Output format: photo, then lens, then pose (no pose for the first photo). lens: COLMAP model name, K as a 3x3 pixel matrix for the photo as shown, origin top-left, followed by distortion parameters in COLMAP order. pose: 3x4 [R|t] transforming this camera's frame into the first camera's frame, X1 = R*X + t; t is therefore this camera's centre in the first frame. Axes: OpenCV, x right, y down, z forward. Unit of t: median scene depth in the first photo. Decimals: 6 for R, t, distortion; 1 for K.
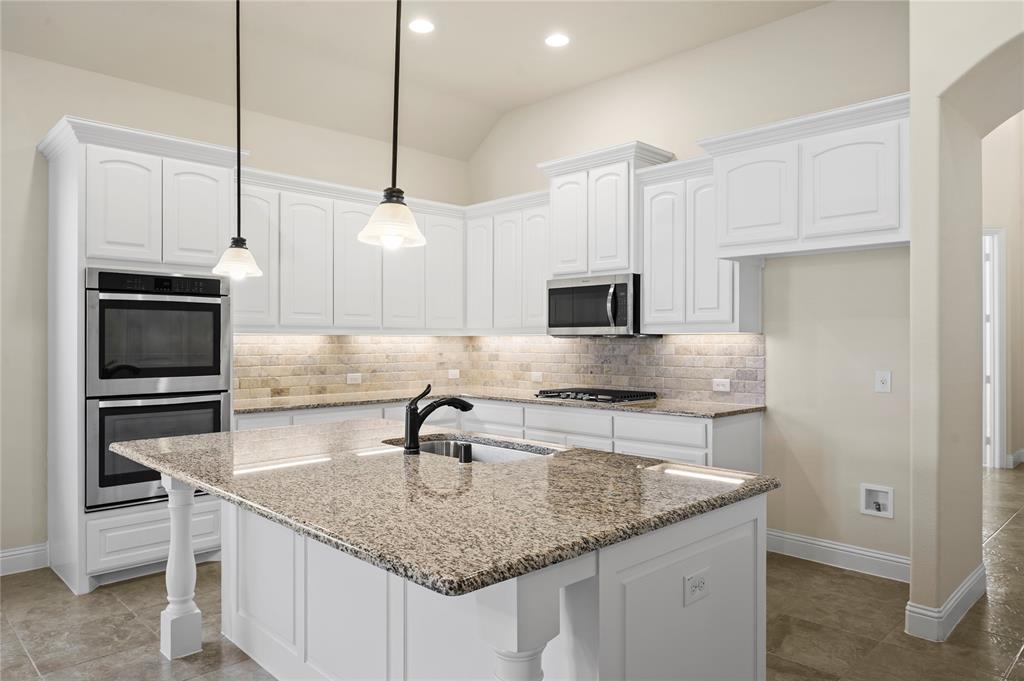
lens RADIAL K [[679.6, 0, 511.7], [0, 679.6, 344.7], [0, 0, 1]] dist [-0.001821, -0.001577]
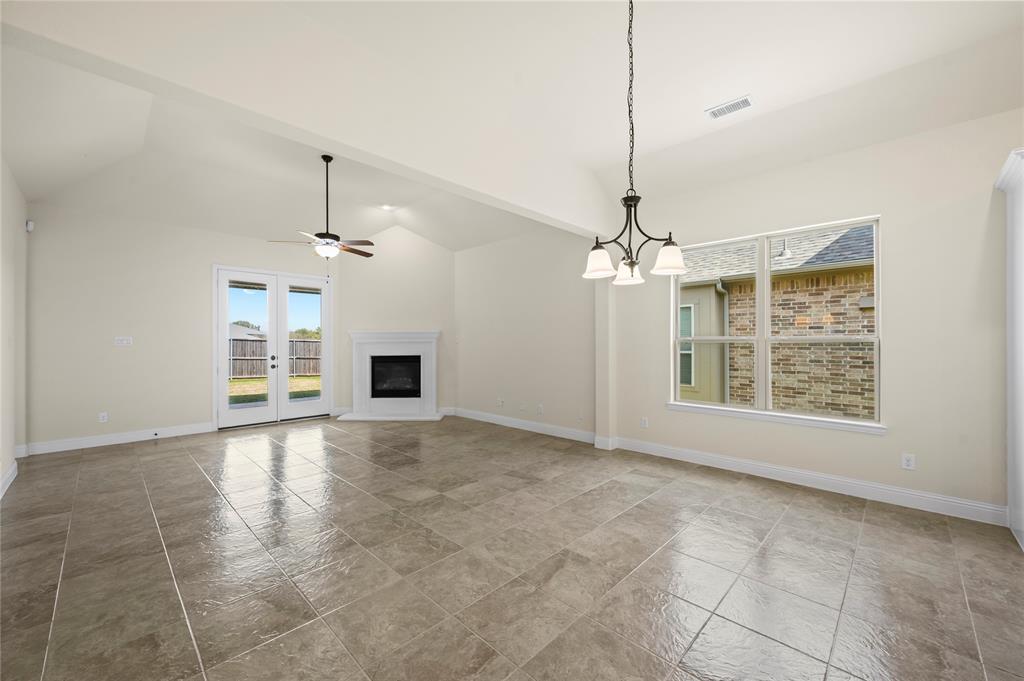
lens RADIAL K [[402.4, 0, 515.3], [0, 402.4, 340.4], [0, 0, 1]] dist [-0.002556, -0.000193]
pose [[0.020833, -0.003294, -0.999778, 0.014091], [-0.003758, 0.999987, -0.003373, -0.000777], [0.999776, 0.003828, 0.020820, 0.096047]]
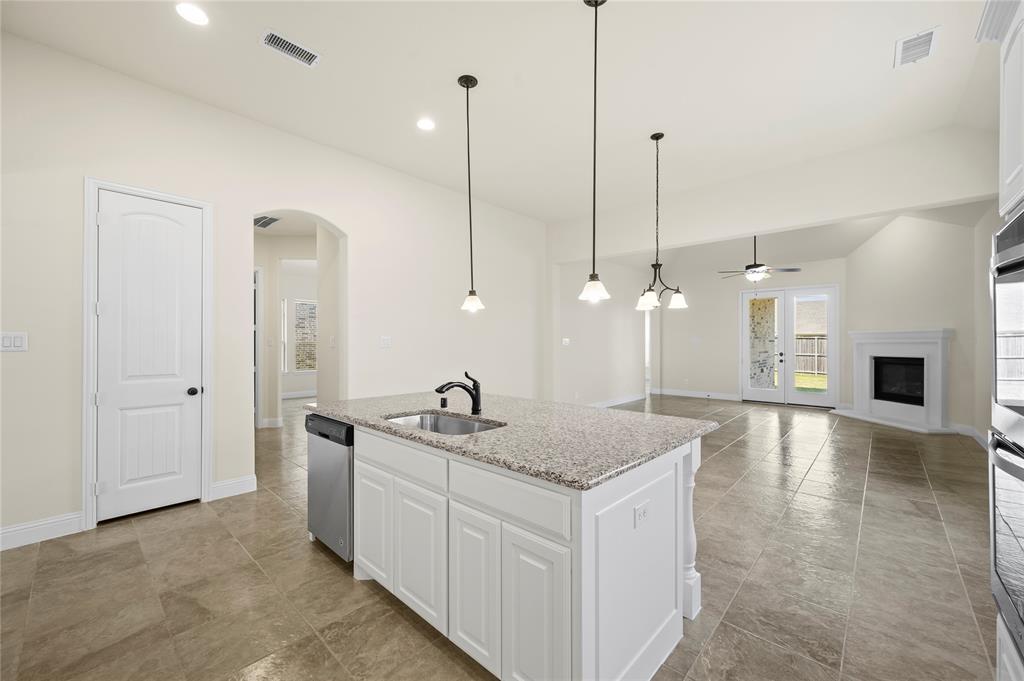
lens RADIAL K [[404.4, 0, 512.9], [0, 404.4, 341.1], [0, 0, 1]] dist [-0.000276, 0.000050]
pose [[-0.998619, -0.001626, -0.052506, -0.104982], [-0.001881, 0.999987, 0.004820, -0.008416], [0.052497, 0.004912, -0.998609, 1.143293]]
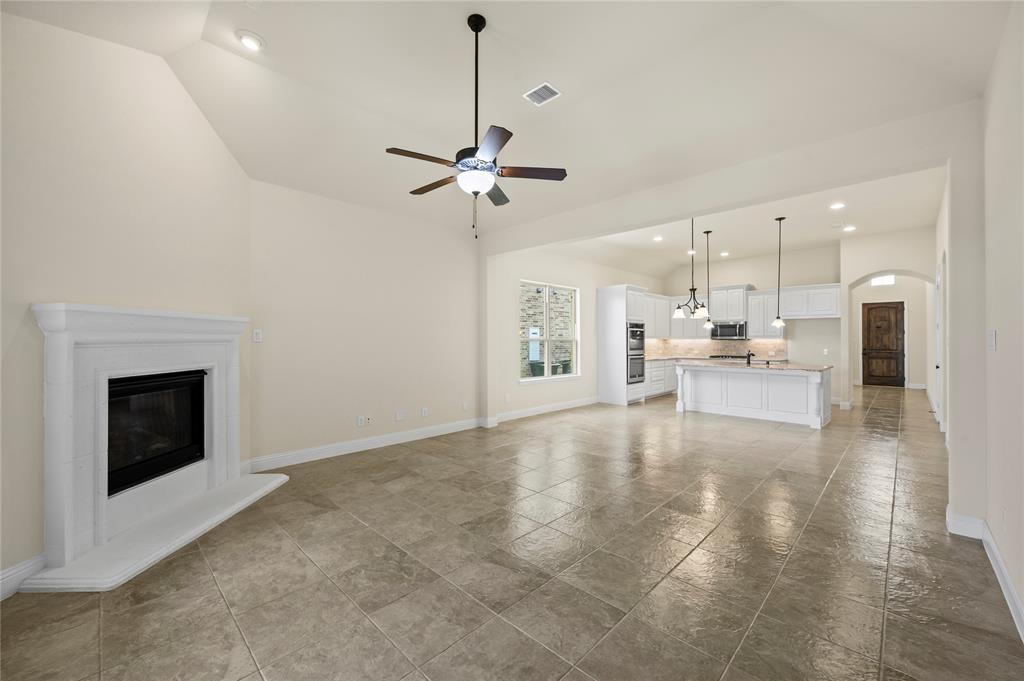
lens RADIAL K [[404.4, 0, 512.9], [0, 404.4, 341.1], [0, 0, 1]] dist [-0.000276, 0.000050]
pose [[0.999795, 0.000900, 0.020213, -1.111121], [-0.000815, 0.999991, -0.004234, 0.005766], [-0.020217, 0.004217, 0.999787, -1.094605]]
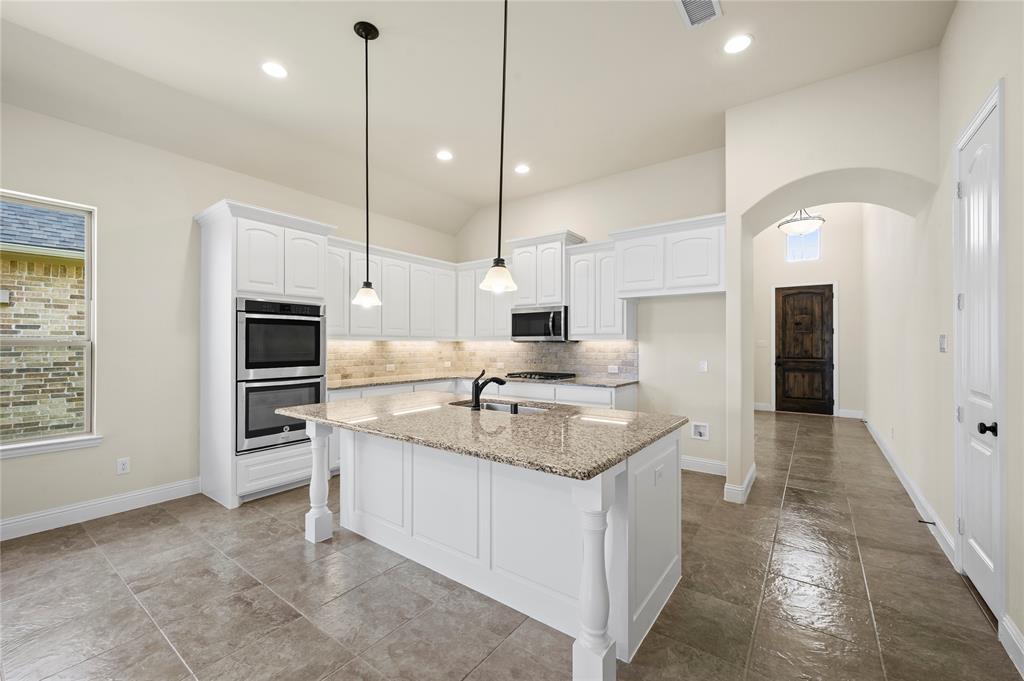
lens RADIAL K [[414.1, 0, 512.1], [0, 414.1, 344.7], [0, 0, 1]] dist [0.001160, 0.000204]
pose [[0.987284, -0.000164, 0.158967, -0.130812], [0.000876, 0.999990, -0.004405, -0.000214], [-0.158965, 0.004488, 0.987274, -0.028358]]
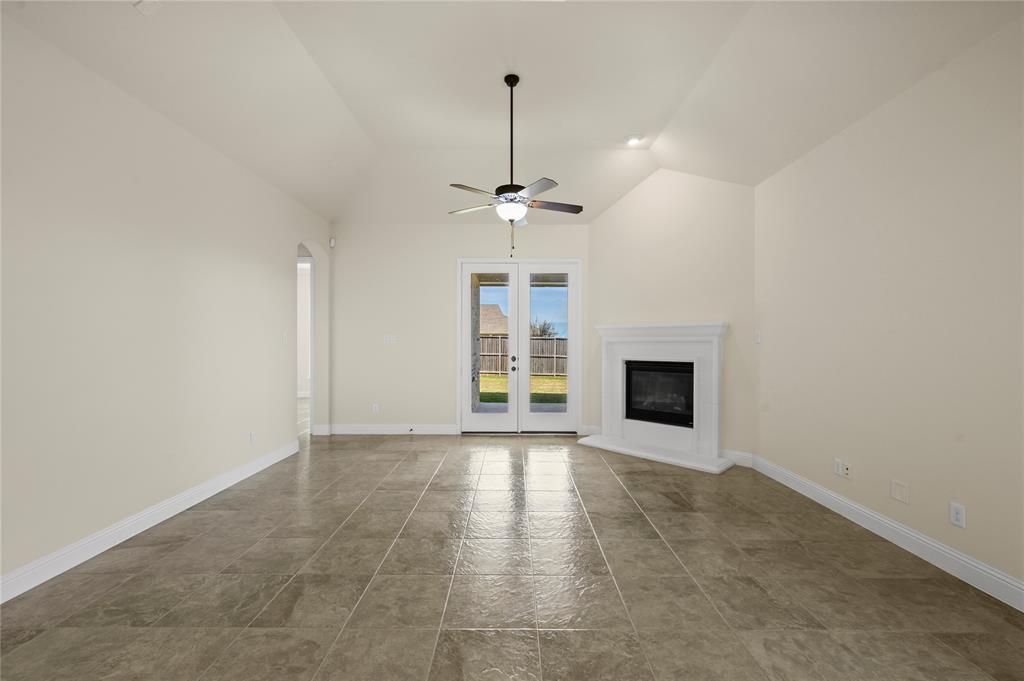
lens RADIAL K [[422.5, 0, 514.6], [0, 422.5, 340.4], [0, 0, 1]] dist [-0.000576, -0.000161]
pose [[-0.702650, -0.003412, -0.711527, -0.550582], [-0.006939, 0.999974, 0.002056, 0.000560], [0.711502, 0.006382, -0.702655, 0.188156]]
